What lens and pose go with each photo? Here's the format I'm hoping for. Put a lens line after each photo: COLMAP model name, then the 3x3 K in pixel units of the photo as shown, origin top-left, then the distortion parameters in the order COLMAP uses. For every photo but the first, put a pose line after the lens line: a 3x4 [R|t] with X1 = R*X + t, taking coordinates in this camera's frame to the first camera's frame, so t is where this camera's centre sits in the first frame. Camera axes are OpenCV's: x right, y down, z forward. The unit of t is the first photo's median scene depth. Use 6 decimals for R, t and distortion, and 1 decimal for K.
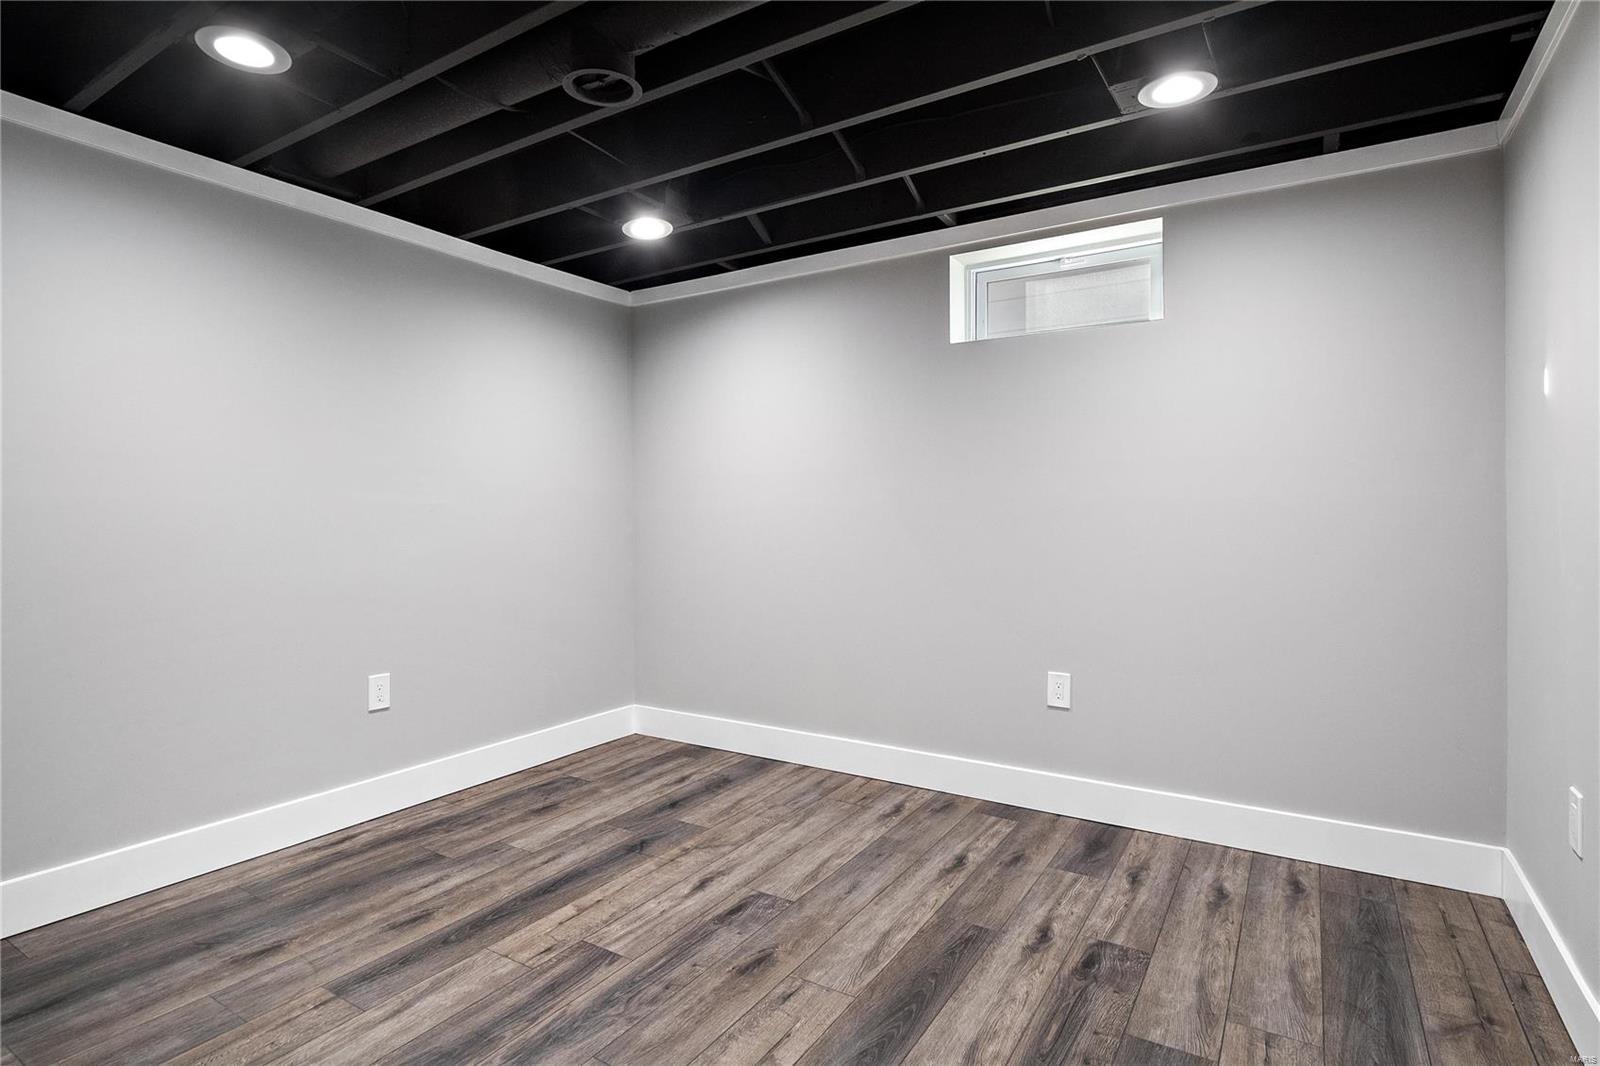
lens RADIAL K [[815.0, 0, 784.2], [0, 815.0, 532.7], [0, 0, 1]] dist [-0.001326, -0.000588]
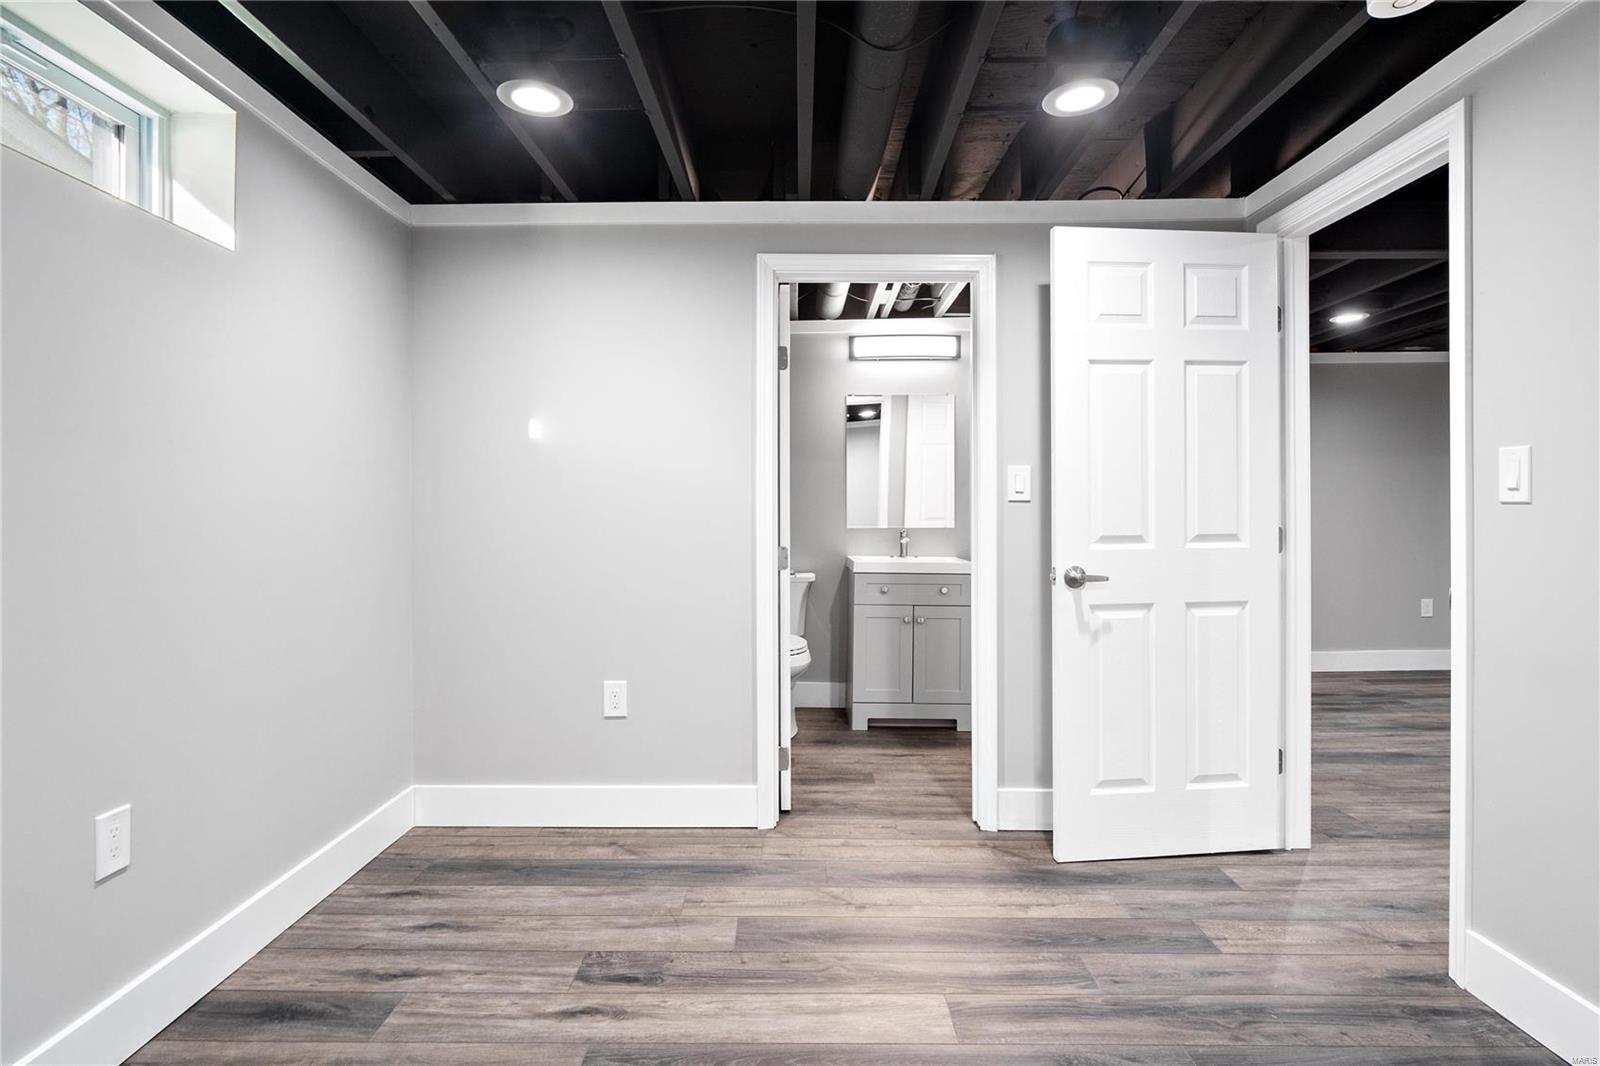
lens RADIAL K [[815.0, 0, 786.3], [0, 815.0, 520.0], [0, 0, 1]] dist [-0.001326, -0.000588]
pose [[-0.526507, -0.006832, 0.850143, -0.516552], [0.021274, 0.999549, 0.021208, -0.038831], [-0.849904, 0.029252, -0.526124, 1.239829]]
